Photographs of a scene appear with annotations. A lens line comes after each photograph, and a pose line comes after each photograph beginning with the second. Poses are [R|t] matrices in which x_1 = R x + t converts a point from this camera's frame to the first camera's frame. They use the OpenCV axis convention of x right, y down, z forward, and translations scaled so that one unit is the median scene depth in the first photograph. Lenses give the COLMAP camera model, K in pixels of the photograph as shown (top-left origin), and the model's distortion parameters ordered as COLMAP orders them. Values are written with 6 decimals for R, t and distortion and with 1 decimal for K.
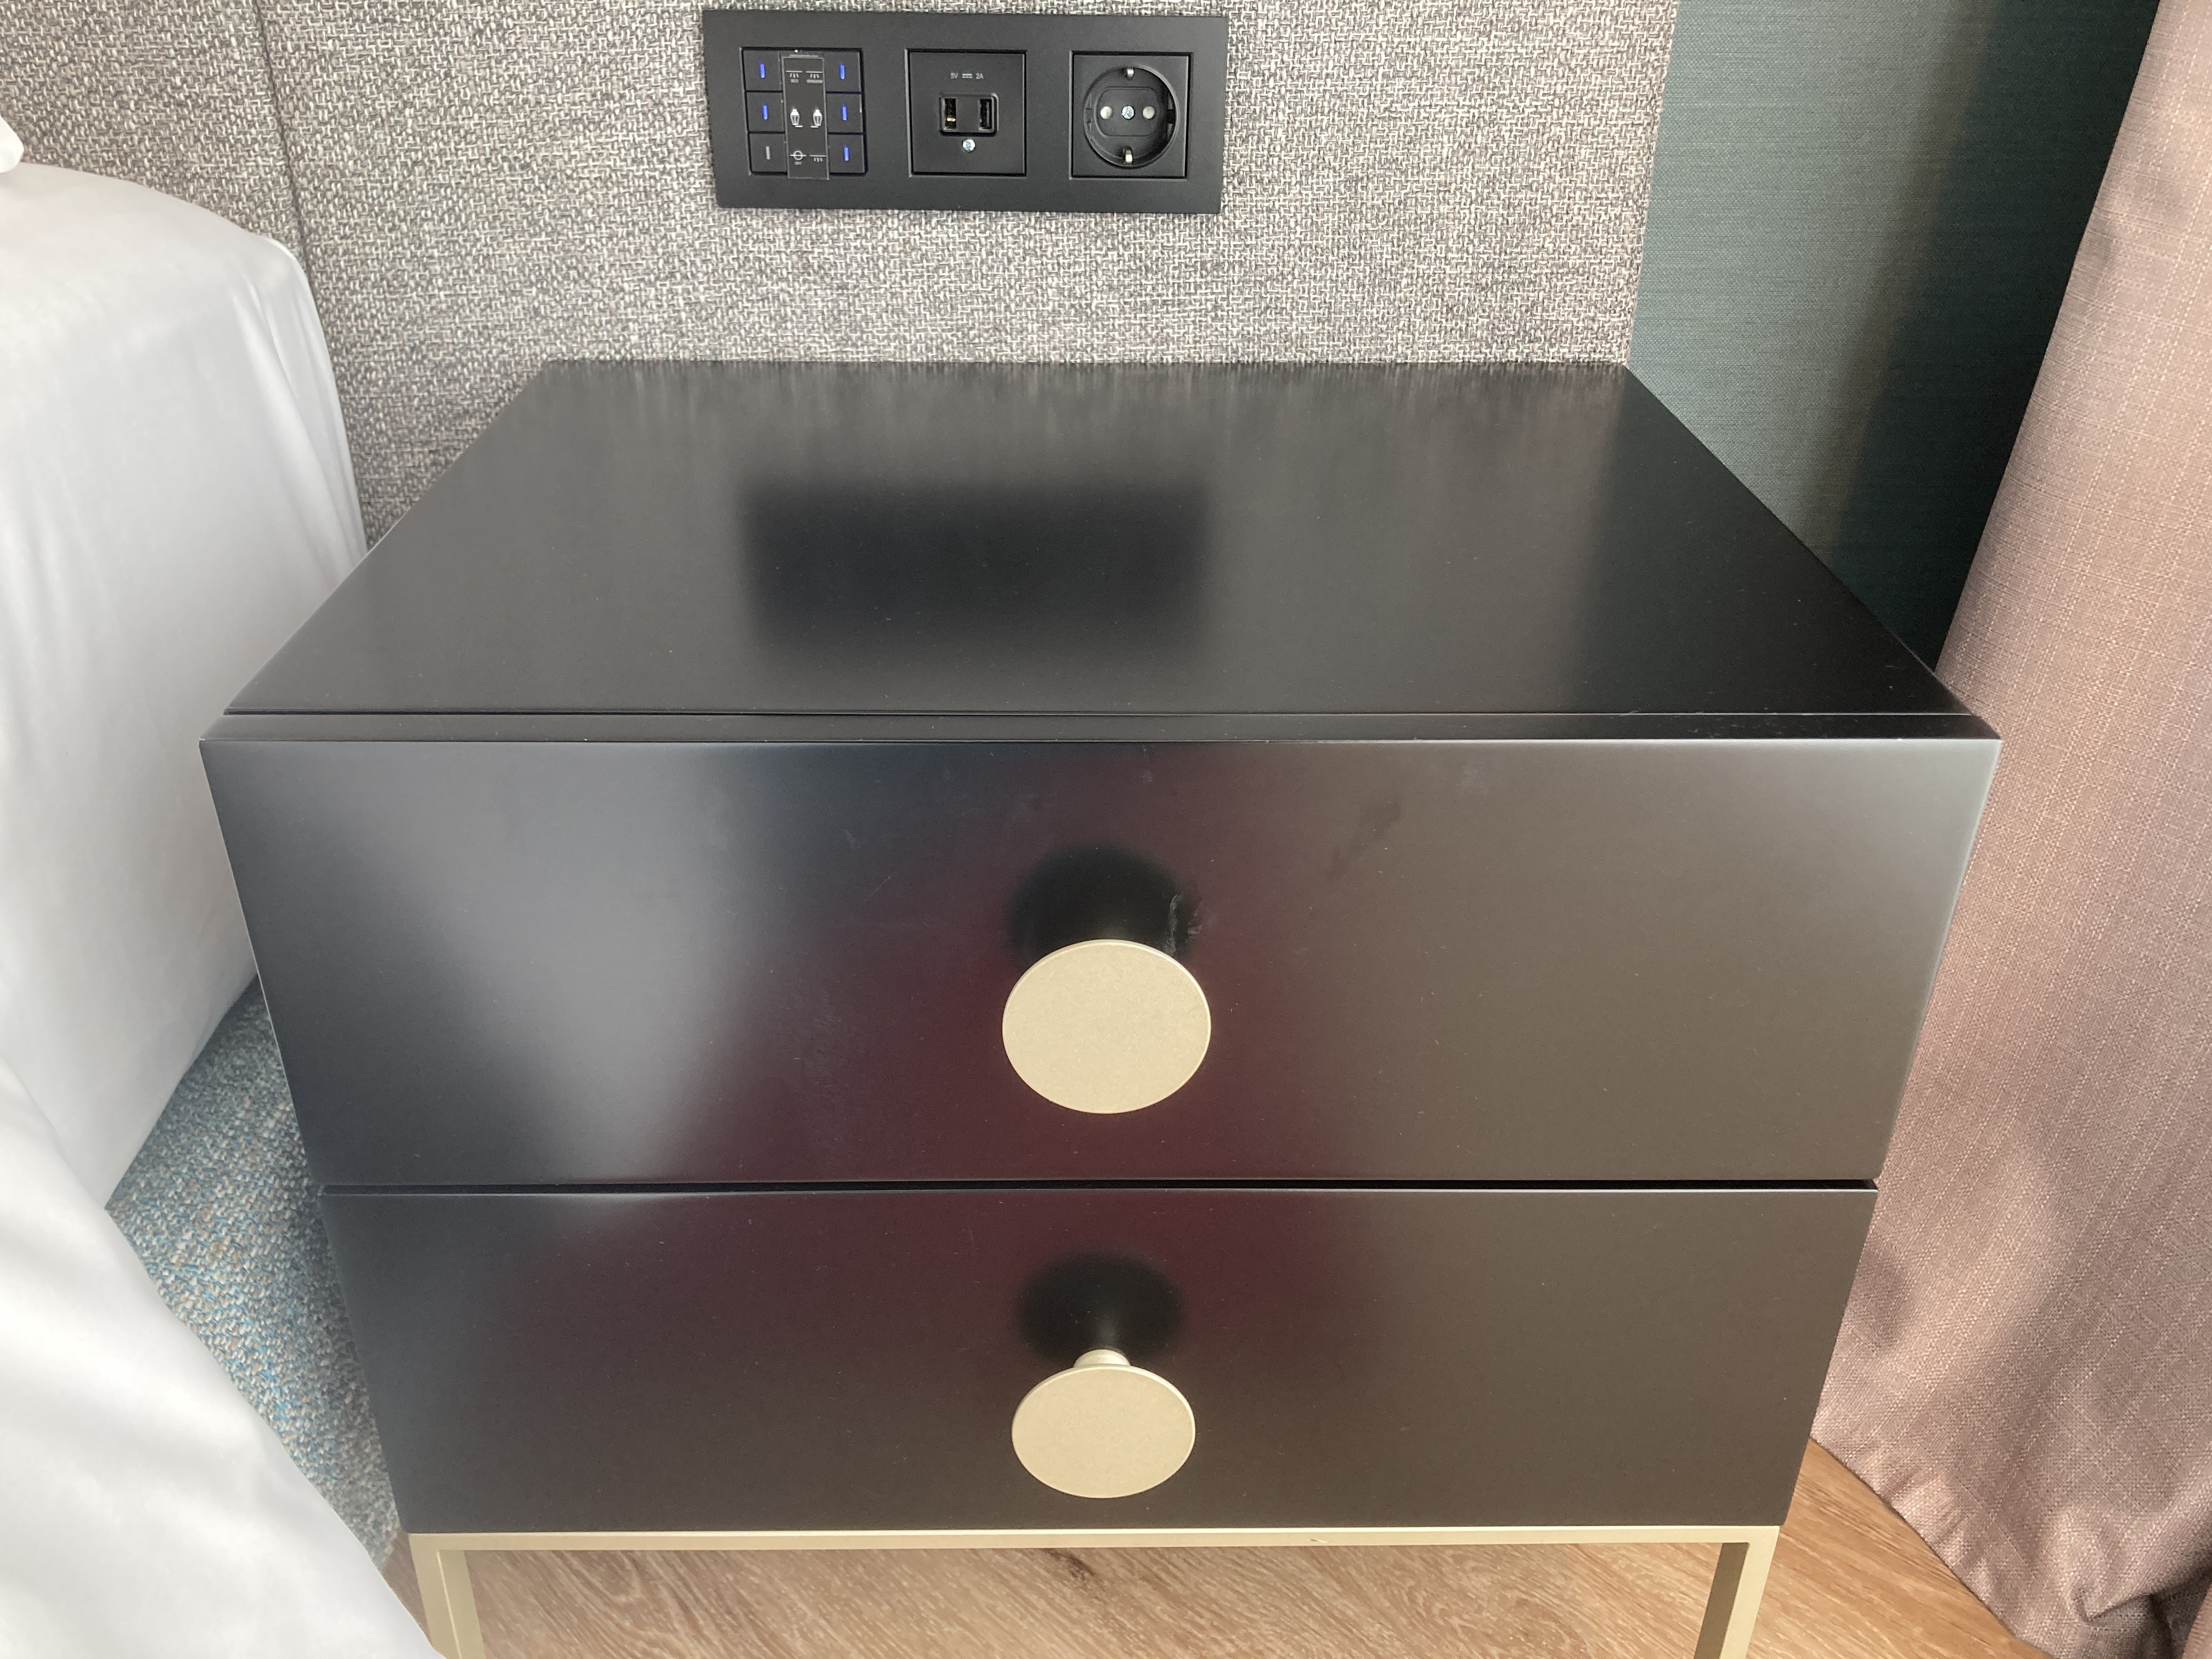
lens RADIAL K [[1832.3, 0, 1110.7], [0, 1832.3, 834.2], [0, 0, 1]] dist [0.029859, 0.001420]
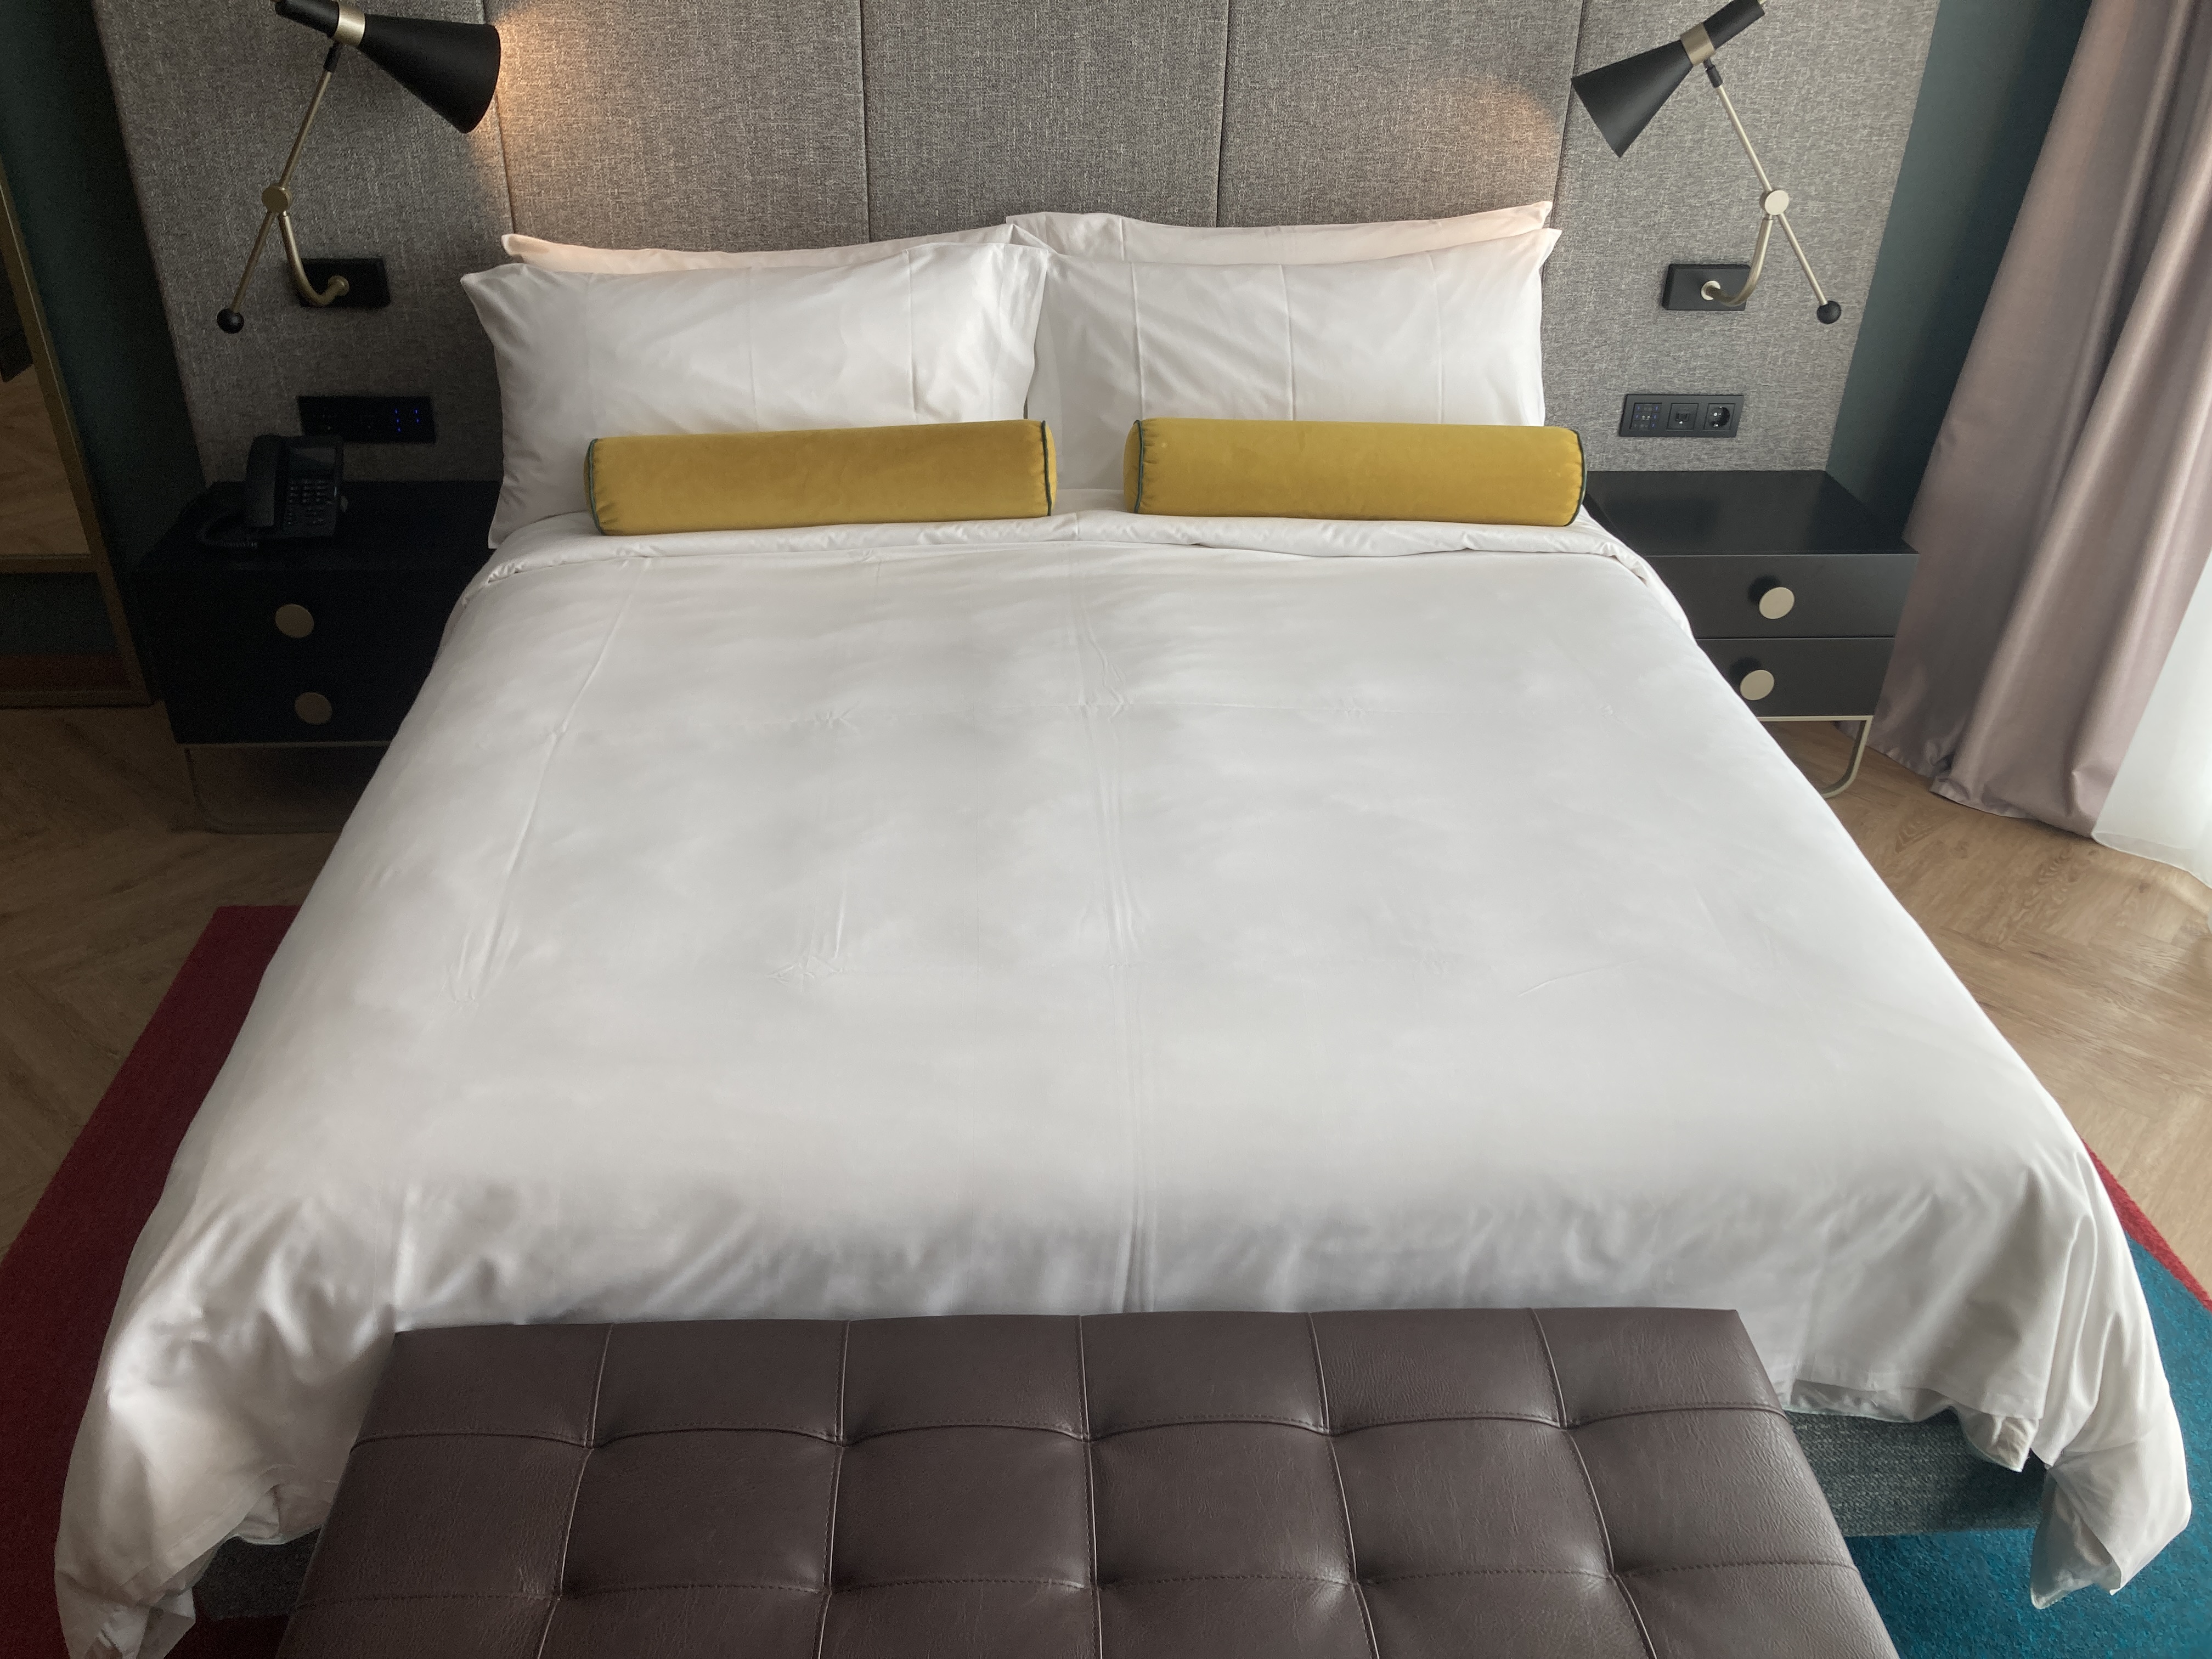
lens RADIAL K [[1832.3, 0, 1099.5], [0, 1832.3, 821.0], [0, 0, 1]] dist [0.029859, 0.001420]
pose [[0.998397, -0.010974, 0.055517, -1.602644], [0.009325, 0.999510, 0.029877, 0.393722], [-0.055818, -0.029311, 0.998011, -3.087363]]
